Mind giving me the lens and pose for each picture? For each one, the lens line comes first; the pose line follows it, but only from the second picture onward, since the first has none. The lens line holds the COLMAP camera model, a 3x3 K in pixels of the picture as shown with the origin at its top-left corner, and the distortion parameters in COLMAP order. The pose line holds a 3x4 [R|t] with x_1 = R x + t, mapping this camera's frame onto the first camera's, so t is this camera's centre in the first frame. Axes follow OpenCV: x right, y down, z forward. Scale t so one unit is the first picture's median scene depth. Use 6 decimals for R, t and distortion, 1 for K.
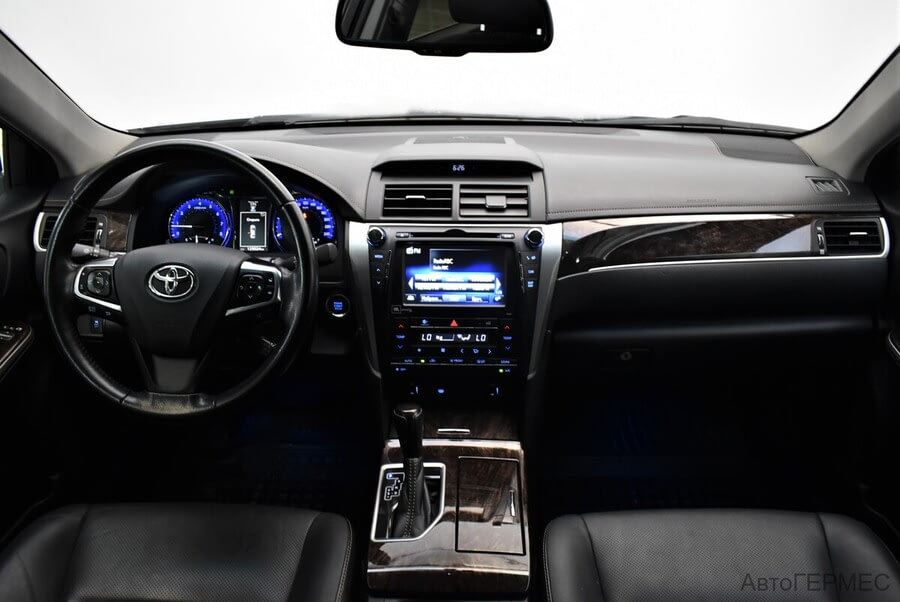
lens RADIAL K [[707.2, 0, 449.3], [0, 707.2, 294.0], [0, 0, 1]] dist [-0.102672, 0.015174]
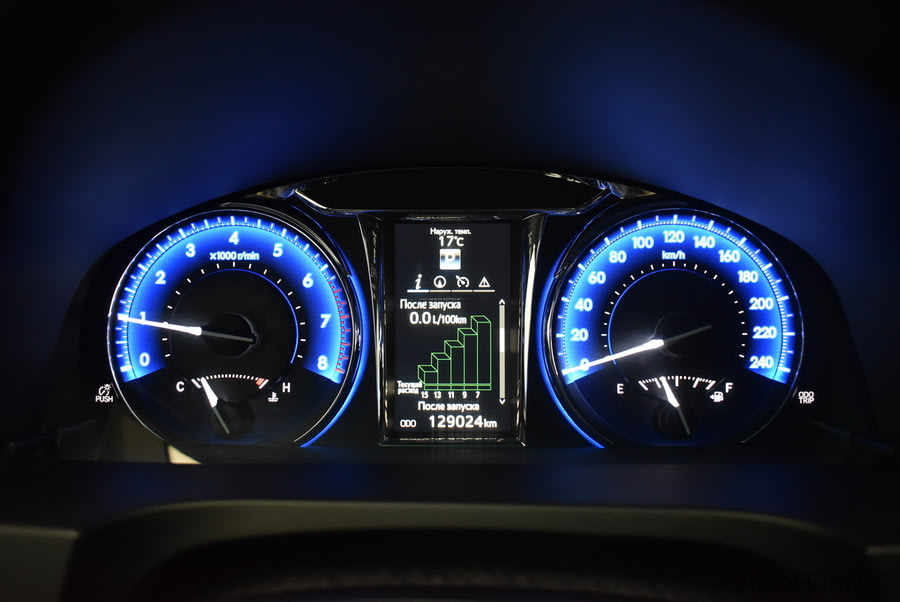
lens RADIAL K [[707.2, 0, 445.6], [0, 707.2, 304.8], [0, 0, 1]] dist [-0.102672, 0.015174]
pose [[0.999908, -0.006539, -0.011886, -0.321372], [0.006247, 0.999683, -0.024398, -0.114341], [0.012042, 0.024322, 0.999632, 0.864557]]
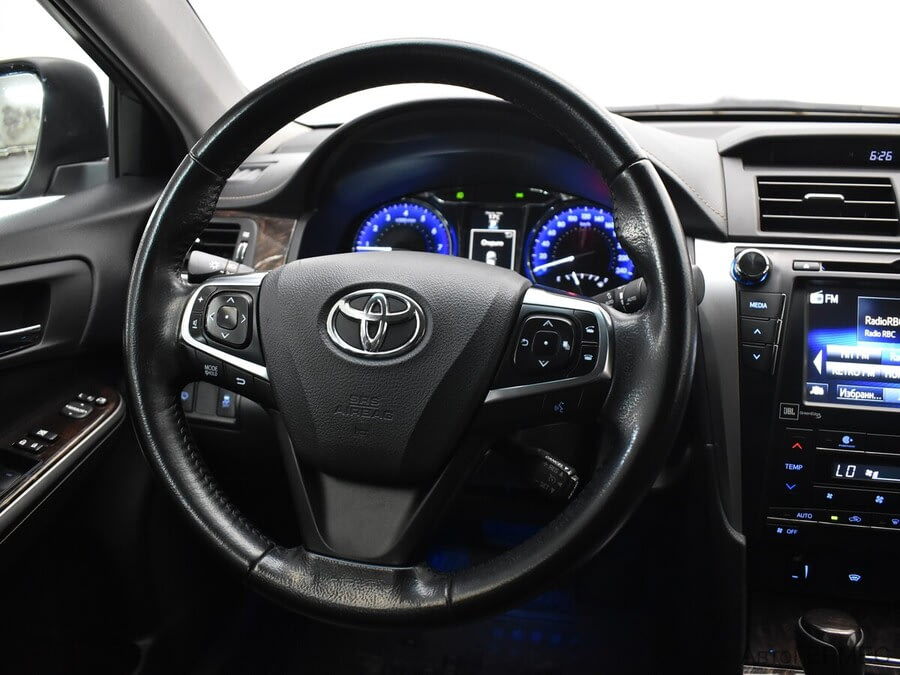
lens RADIAL K [[786.2, 0, 453.1], [0, 786.2, 339.9], [0, 0, 1]] dist [-0.097750, 0.004485]
pose [[0.975514, 0.051101, -0.213918, -0.192494], [-0.064401, 0.996370, -0.055667, 0.016720], [0.210297, 0.068081, 0.975264, 0.408596]]
